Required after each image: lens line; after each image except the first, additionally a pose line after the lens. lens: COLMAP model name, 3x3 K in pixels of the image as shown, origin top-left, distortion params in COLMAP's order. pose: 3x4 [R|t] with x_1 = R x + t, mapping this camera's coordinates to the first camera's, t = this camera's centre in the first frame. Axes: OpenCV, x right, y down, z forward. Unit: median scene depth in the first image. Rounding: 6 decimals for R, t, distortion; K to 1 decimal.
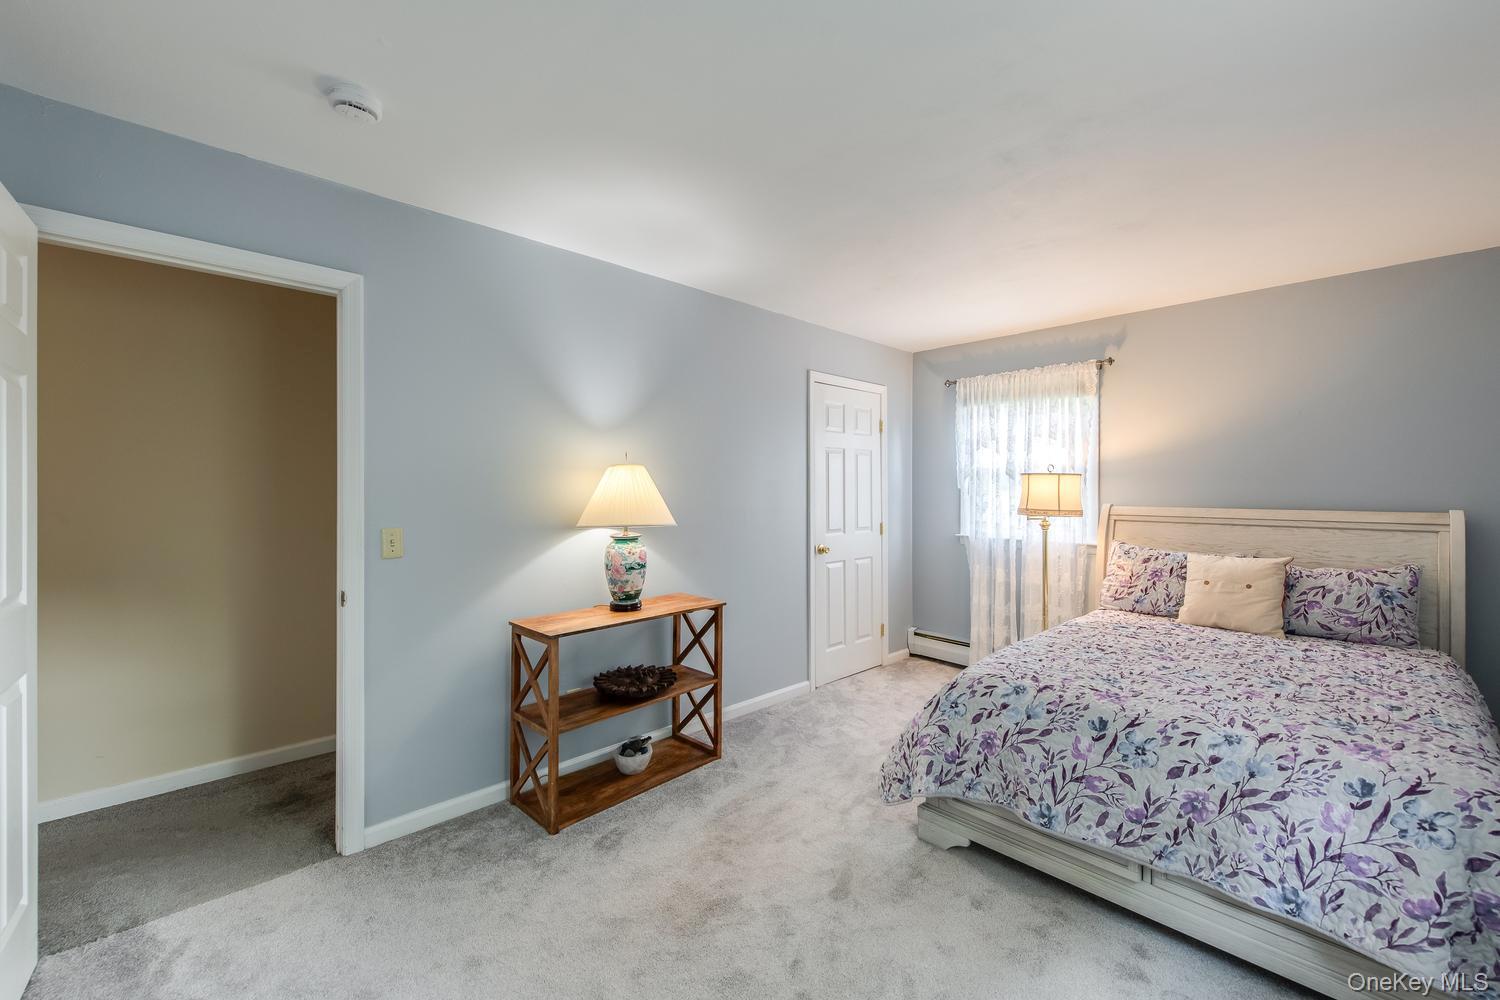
lens RADIAL K [[588.0, 0, 748.0], [0, 588.0, 495.4], [0, 0, 1]] dist [0.009081, -0.002859]
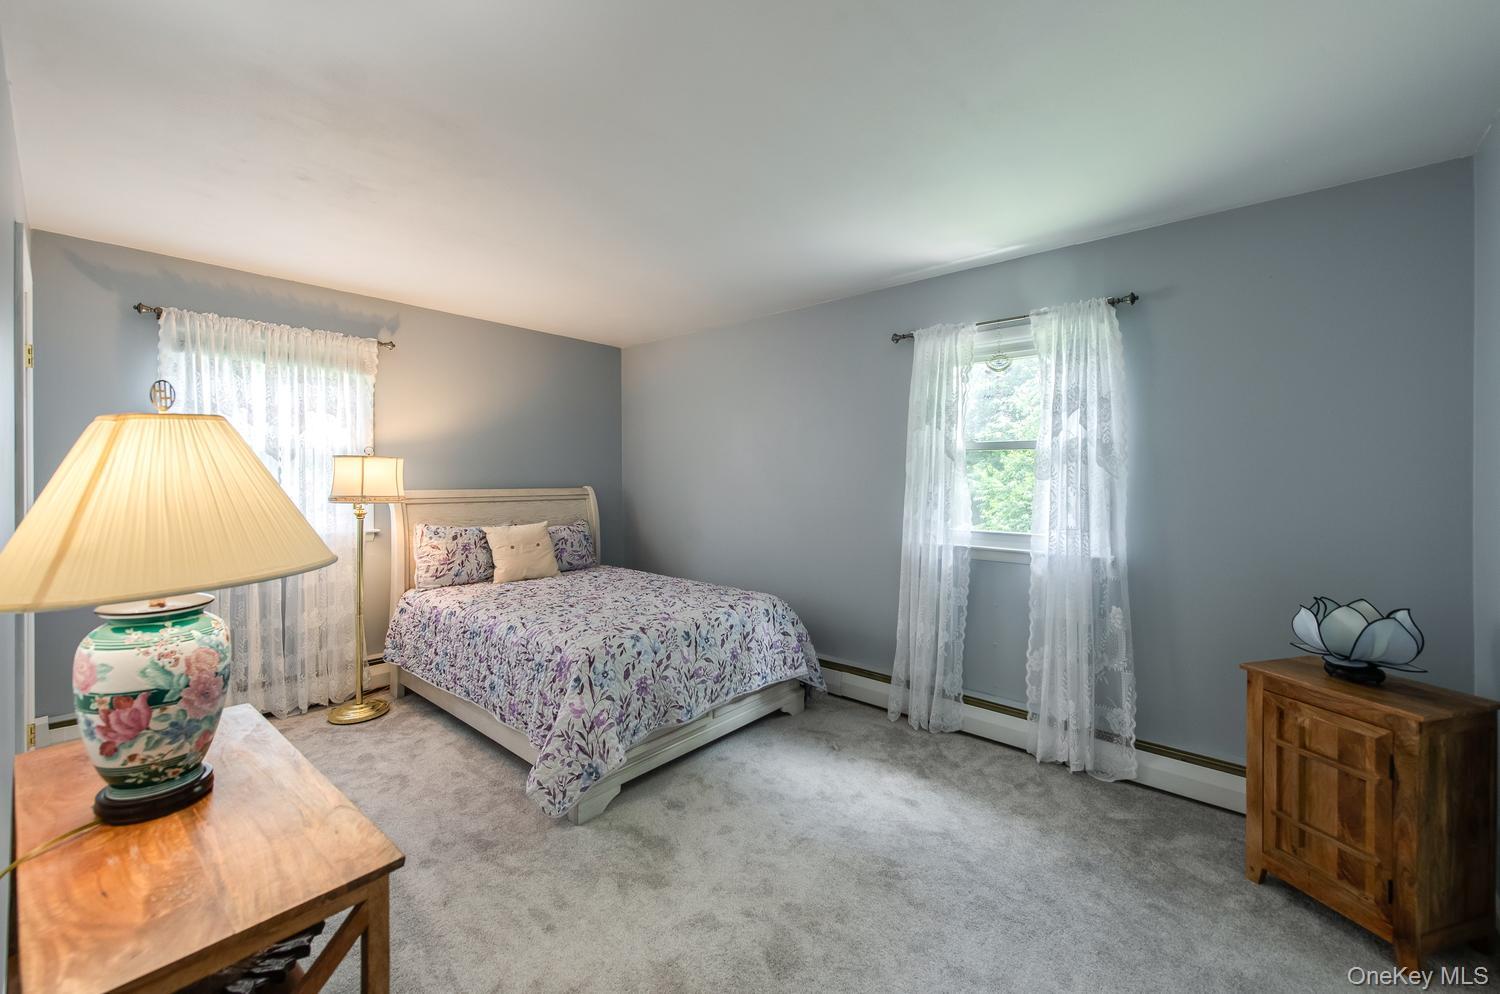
lens RADIAL K [[588.0, 0, 771.9], [0, 588.0, 461.9], [0, 0, 1]] dist [0.009081, -0.002859]
pose [[-0.092040, 0.015709, 0.995631, -0.610661], [0.002467, 0.999876, -0.015548, -0.017551], [-0.995752, 0.001025, -0.092067, 0.622586]]
